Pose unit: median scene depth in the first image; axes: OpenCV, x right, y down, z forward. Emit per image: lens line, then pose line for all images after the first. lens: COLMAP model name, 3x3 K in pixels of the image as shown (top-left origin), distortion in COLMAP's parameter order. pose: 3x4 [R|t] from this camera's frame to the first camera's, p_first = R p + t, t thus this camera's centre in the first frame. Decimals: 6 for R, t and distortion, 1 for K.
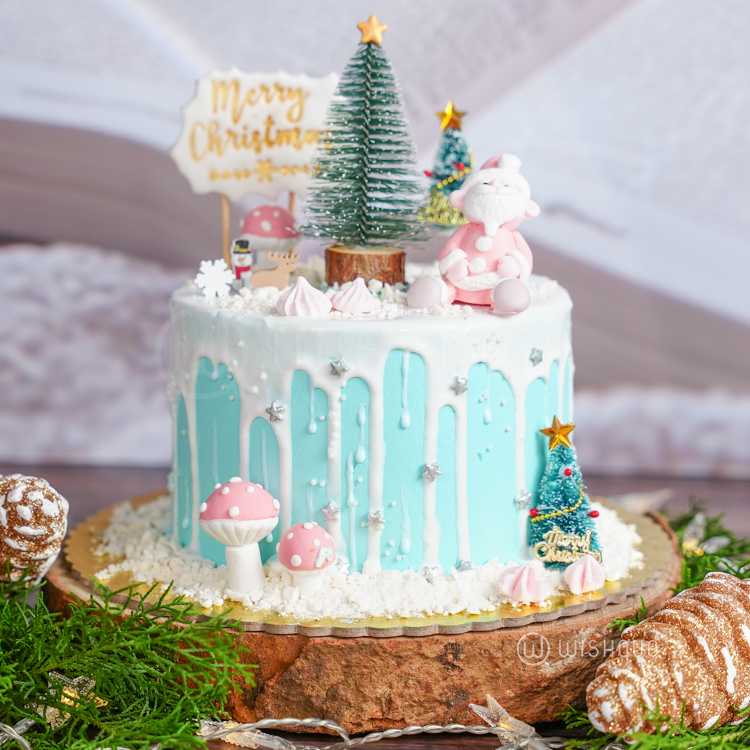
lens RADIAL K [[2250.9, 0, 366.8], [0, 2250.9, 397.0], [0, 0, 1]] dist [0.284988, 0.000000]
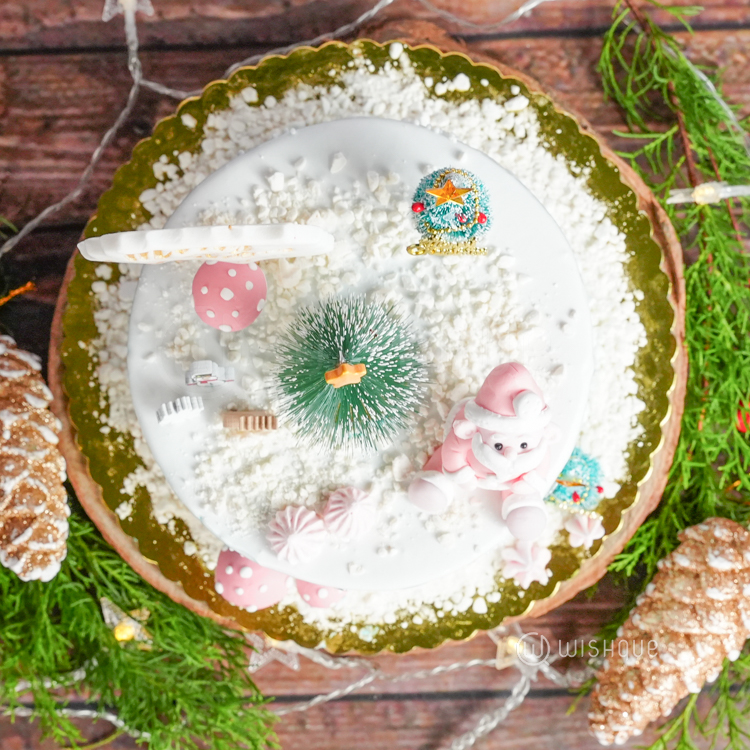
lens RADIAL K [[1740.1, 0, 352.0], [0, 1740.1, 404.5], [0, 0, 1]] dist [-0.004733, 0.000000]
pose [[0.996781, -0.065013, -0.046924, 0.030181], [0.057566, 0.172937, 0.983249, -0.725497], [-0.055809, -0.982785, 0.176122, 0.911416]]
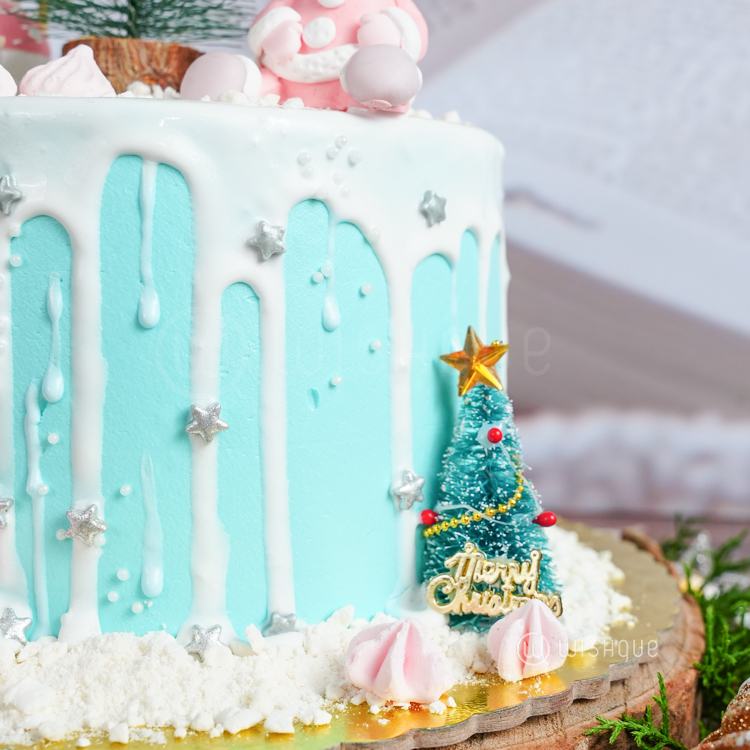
lens RADIAL K [[1419.5, 0, 452.5], [0, 1419.5, 361.5], [0, 0, 1]] dist [-0.004319, 0.000000]
pose [[0.999054, 0.007493, 0.042827, 0.065894], [-0.002932, 0.994406, -0.105582, 0.050461], [-0.043379, 0.105356, 0.993488, 0.682055]]
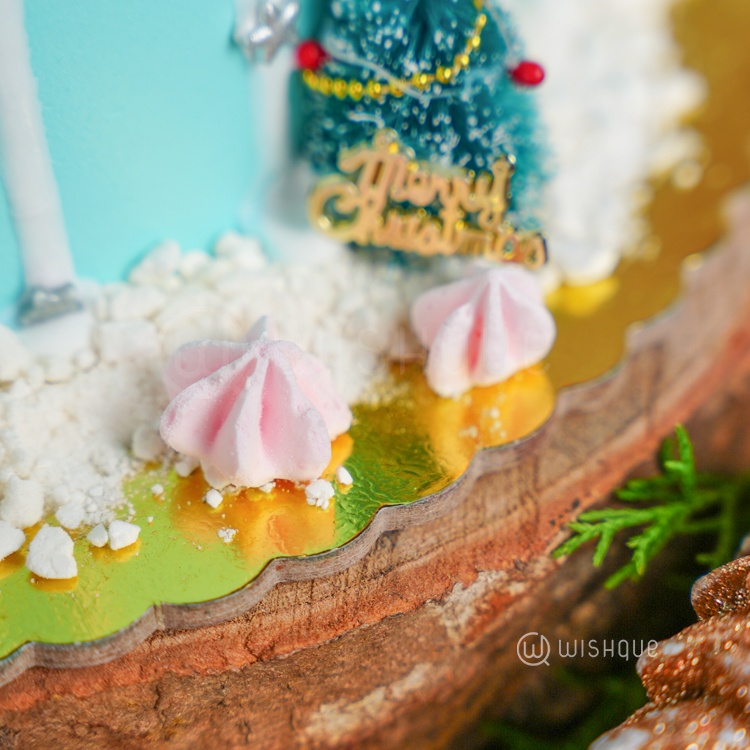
lens RADIAL K [[2461.2, 0, 364.8], [0, 2461.2, 400.4], [0, 0, 1]] dist [0.264418, 0.000000]
pose [[0.999873, -0.012276, -0.010128, 0.083905], [0.015742, 0.856291, 0.516253, -0.069688], [0.002335, -0.516347, 0.856376, 0.726452]]
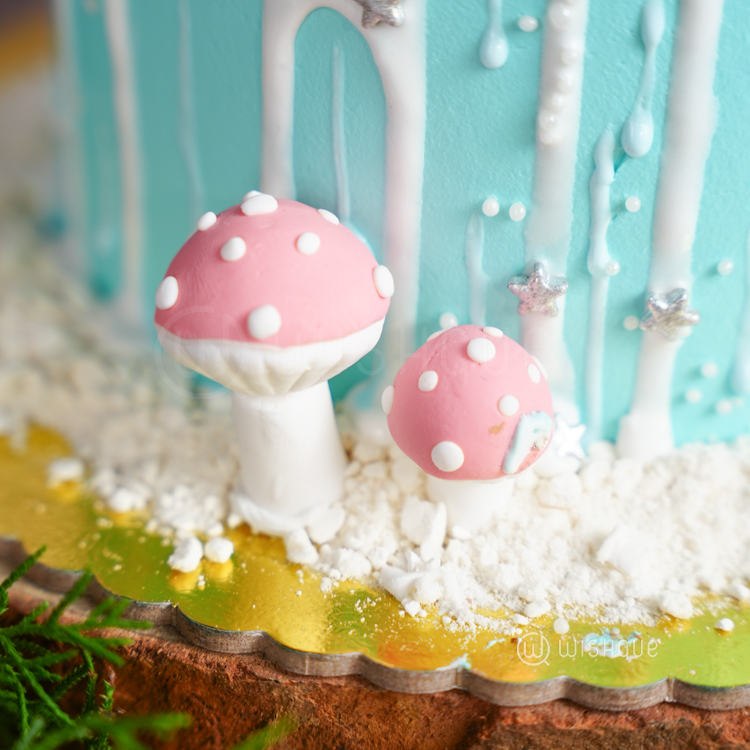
lens RADIAL K [[2335.1, 0, 379.2], [0, 2335.1, 407.5], [0, 0, 1]] dist [0.360124, 0.000000]
pose [[0.998418, -0.014158, 0.054417, -0.058534], [-0.005837, 0.936451, 0.350751, -0.056132], [-0.055924, -0.350513, 0.934886, 0.646329]]
